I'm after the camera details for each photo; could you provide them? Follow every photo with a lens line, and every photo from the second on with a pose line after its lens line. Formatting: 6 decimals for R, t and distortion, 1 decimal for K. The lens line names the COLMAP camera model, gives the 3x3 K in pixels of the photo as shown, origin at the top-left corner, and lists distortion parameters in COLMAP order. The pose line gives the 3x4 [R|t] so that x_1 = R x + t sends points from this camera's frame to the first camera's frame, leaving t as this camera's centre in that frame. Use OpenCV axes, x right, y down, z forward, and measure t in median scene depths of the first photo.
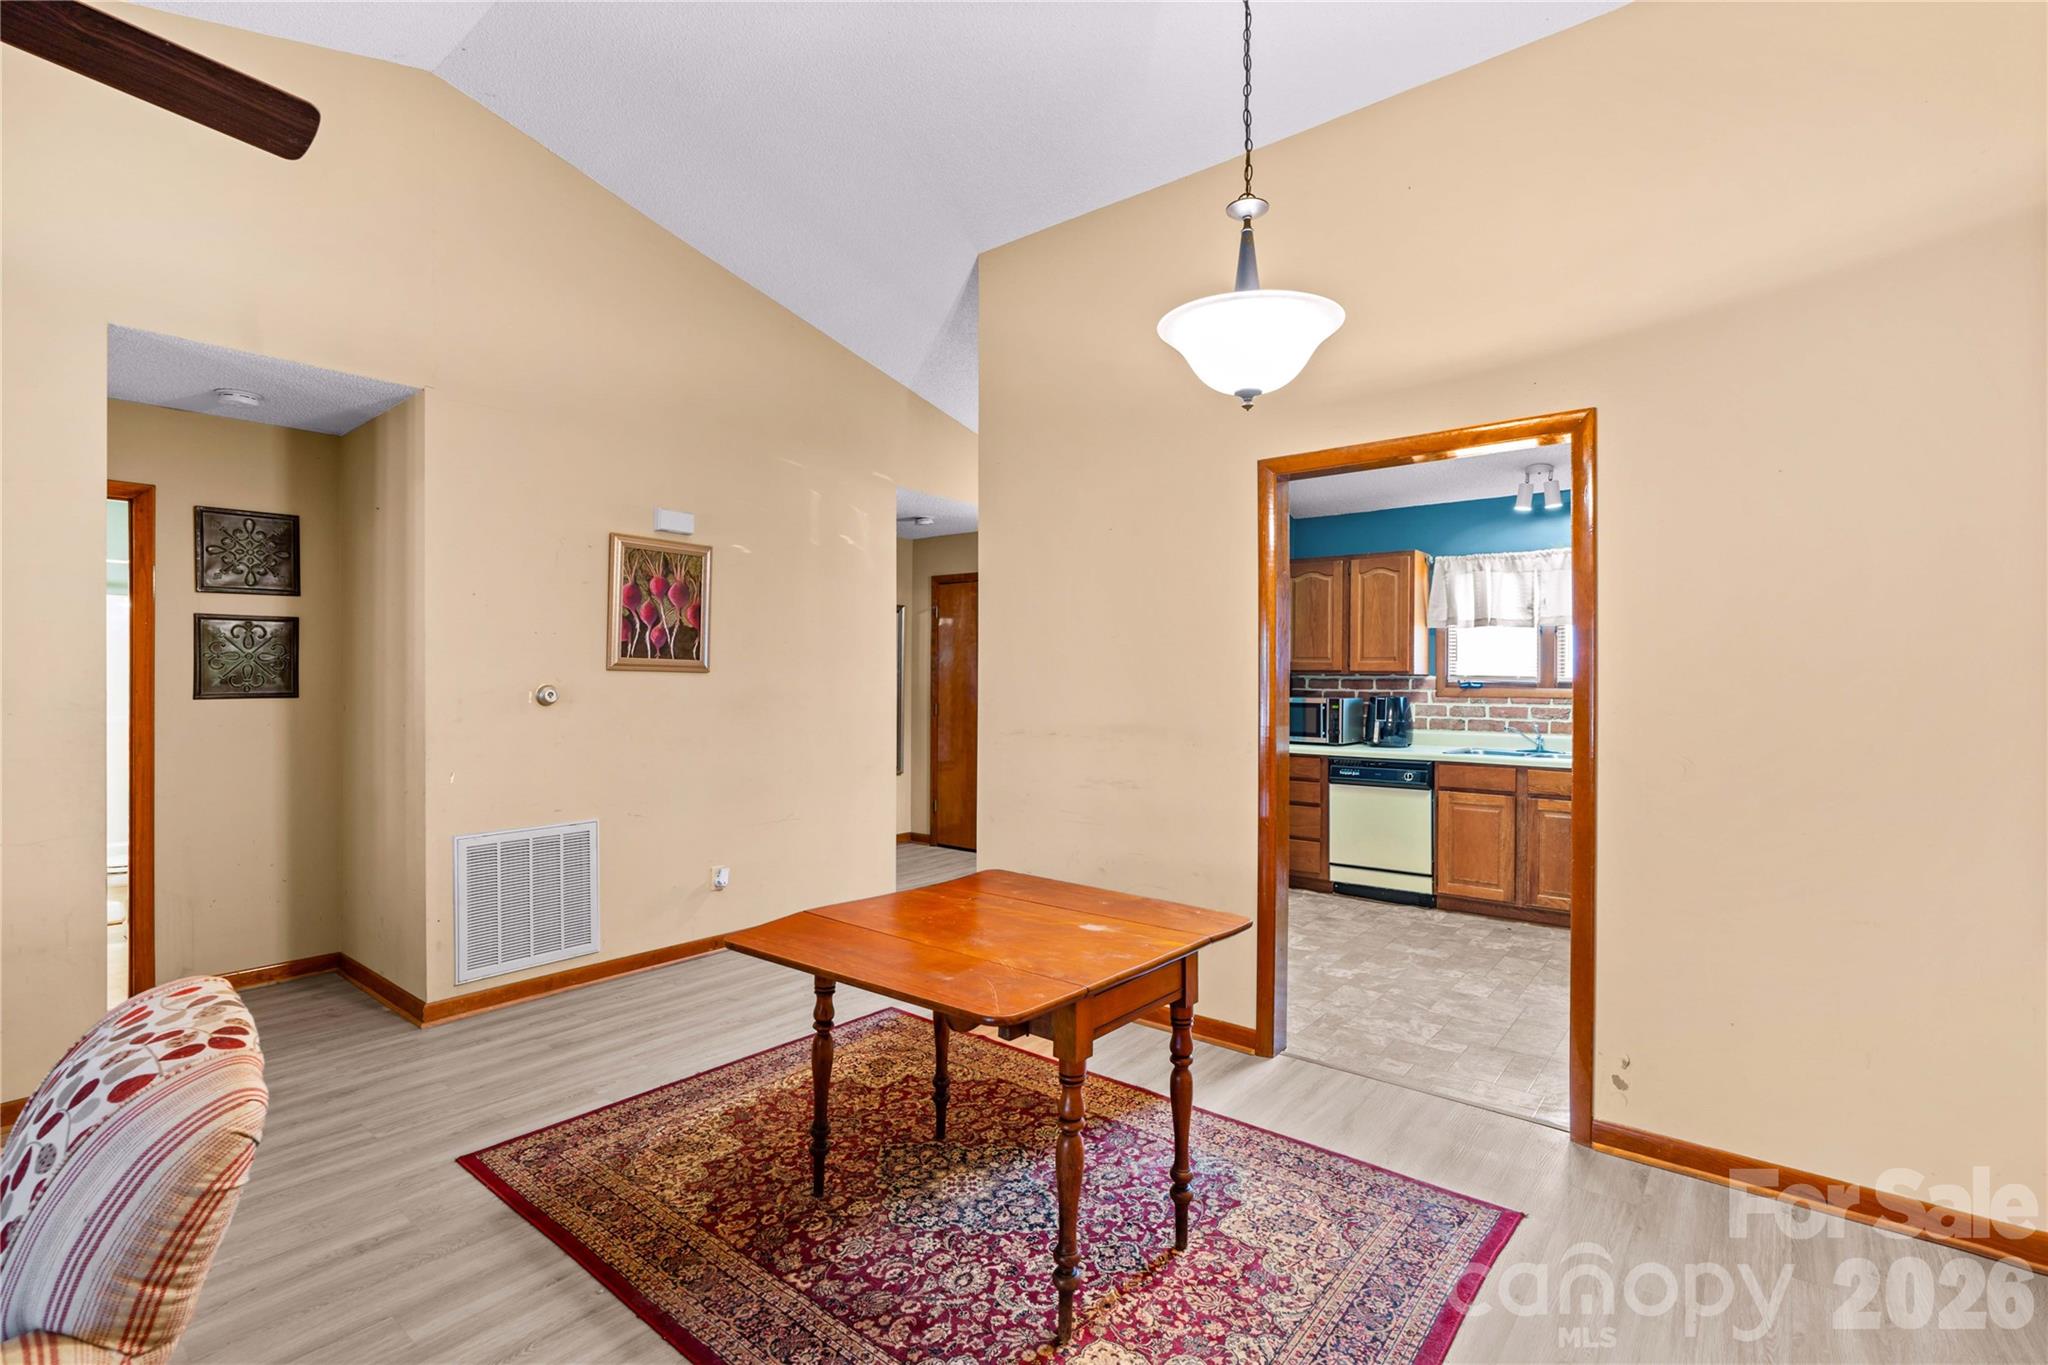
lens RADIAL K [[947.1, 0, 1013.3], [0, 947.1, 674.6], [0, 0, 1]] dist [-0.015448, 0.004216]
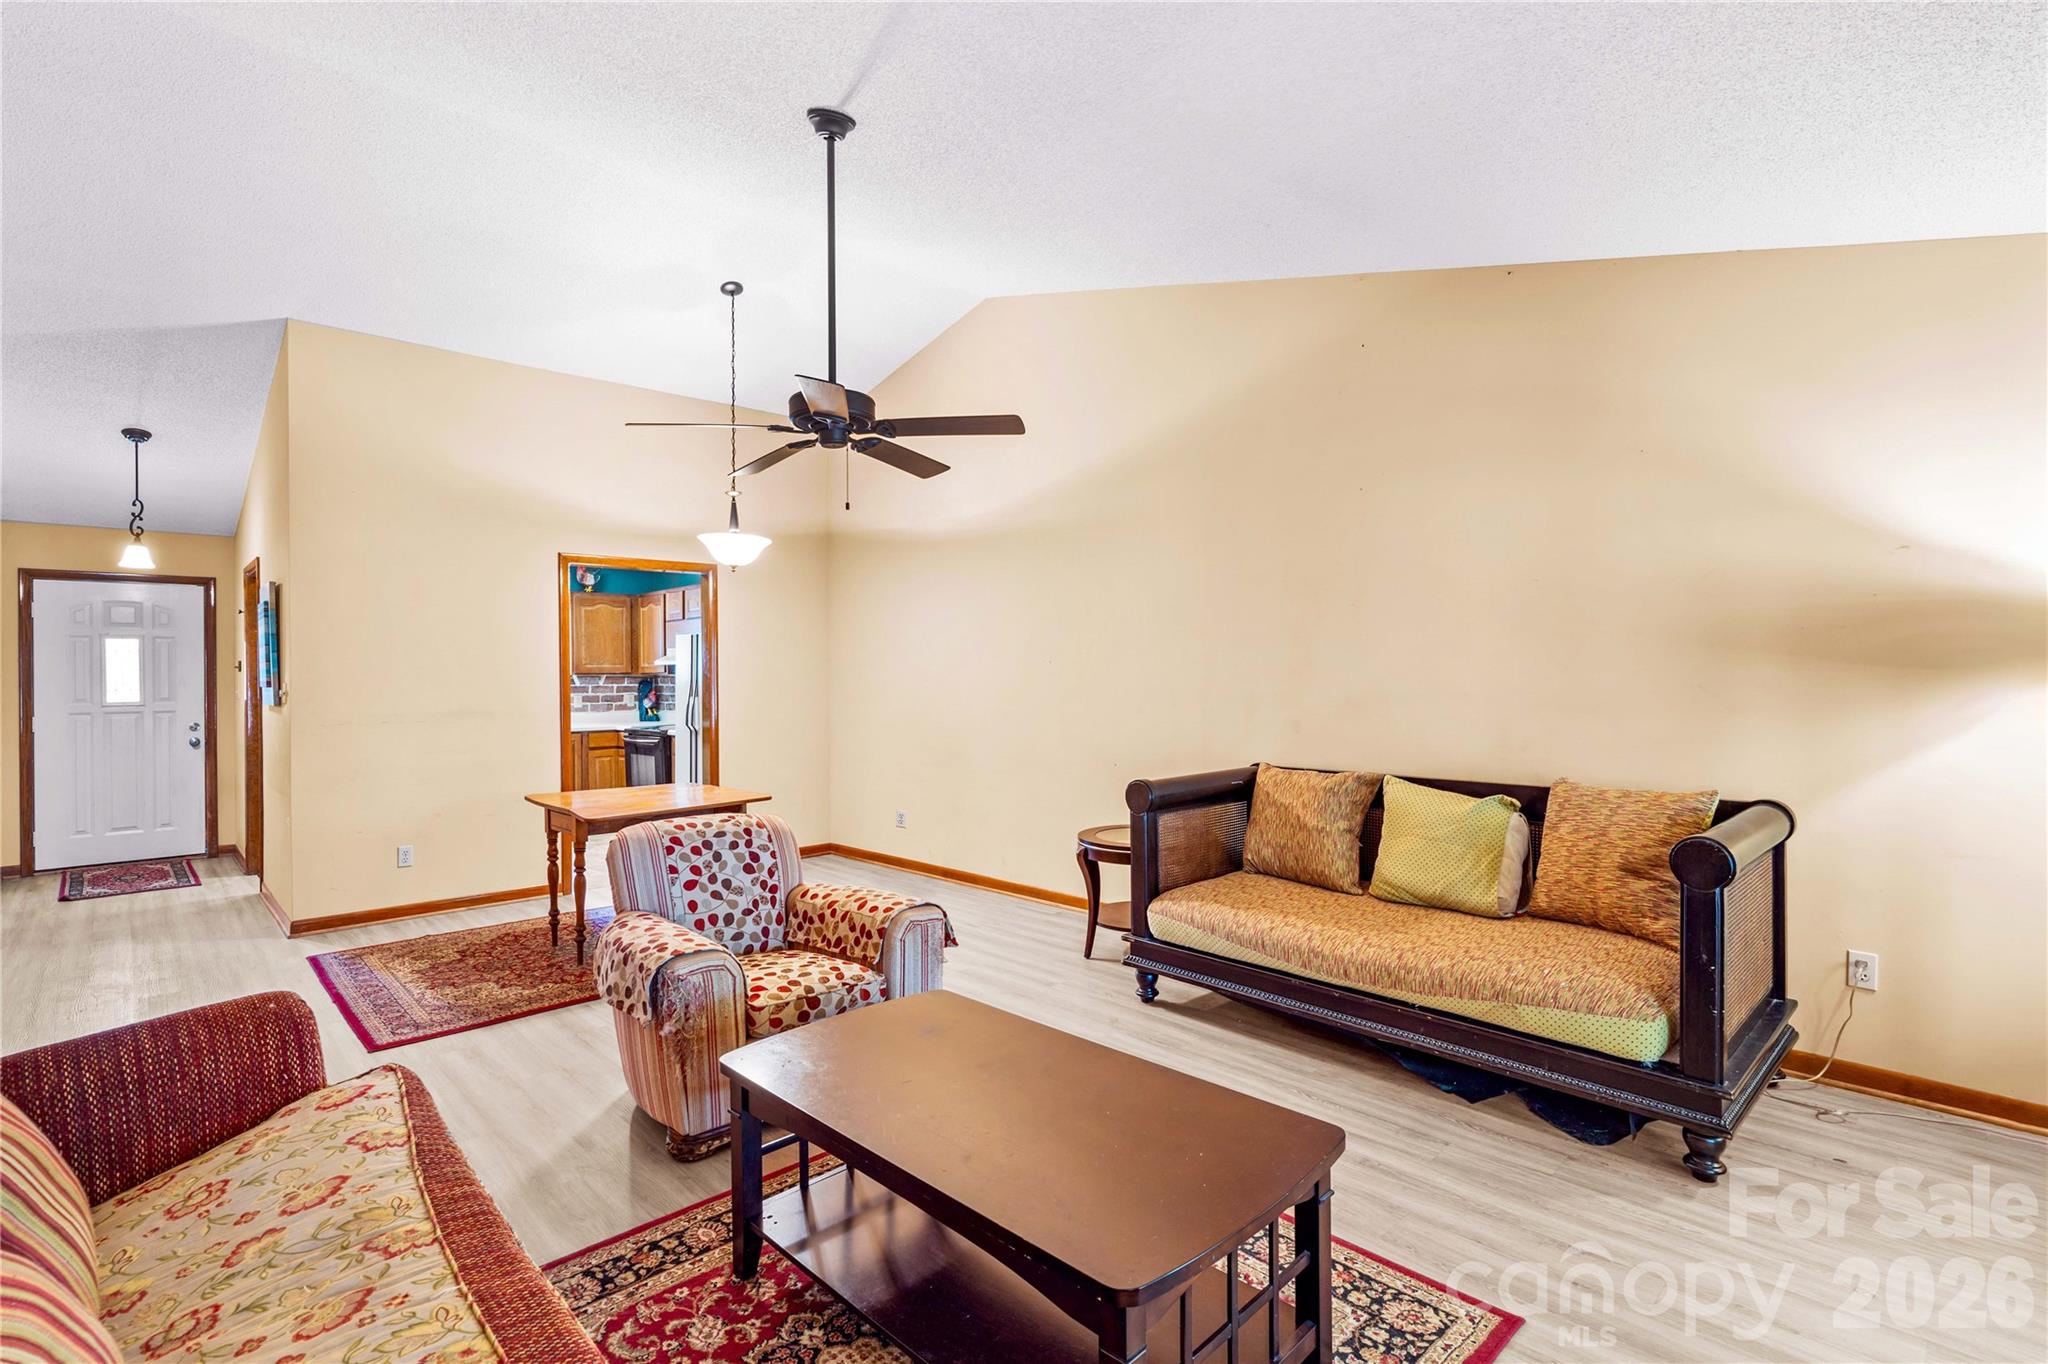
lens RADIAL K [[947.1, 0, 1013.1], [0, 947.1, 676.7], [0, 0, 1]] dist [-0.015448, 0.004216]
pose [[0.113089, -0.005398, 0.993570, -0.914948], [0.003083, 0.999982, 0.005082, -0.003648], [-0.993580, 0.002489, 0.113103, -0.016211]]
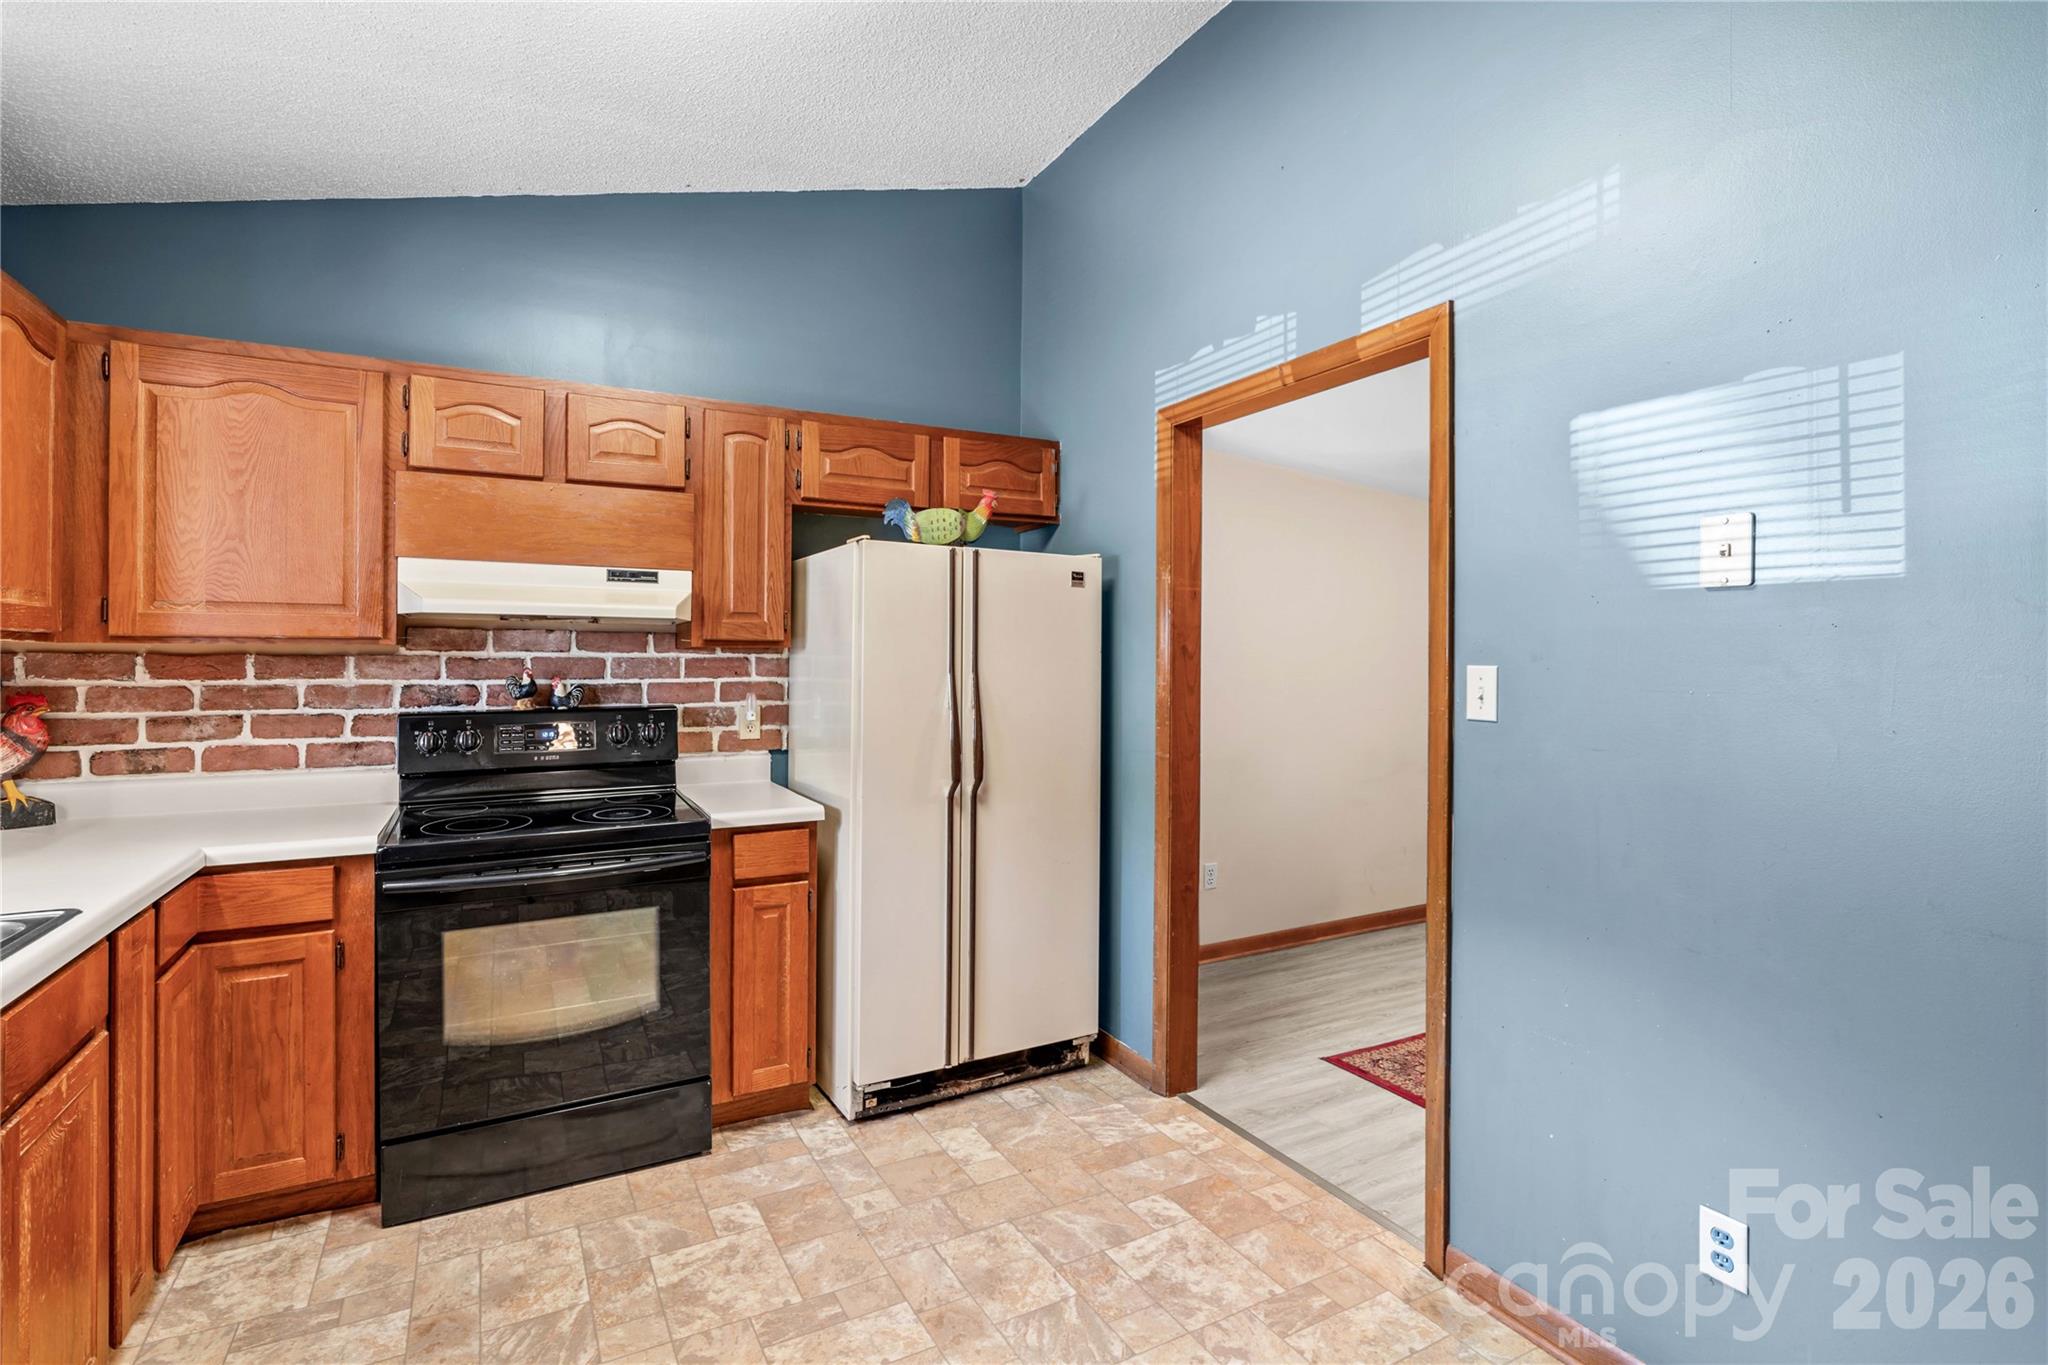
lens RADIAL K [[947.1, 0, 985.0], [0, 947.1, 672.2], [0, 0, 1]] dist [-0.015448, 0.004216]
pose [[-0.921684, -0.014016, 0.387687, 0.219633], [-0.009674, 0.999867, 0.013149, 0.003905], [-0.387820, 0.008368, -0.921697, 1.131210]]
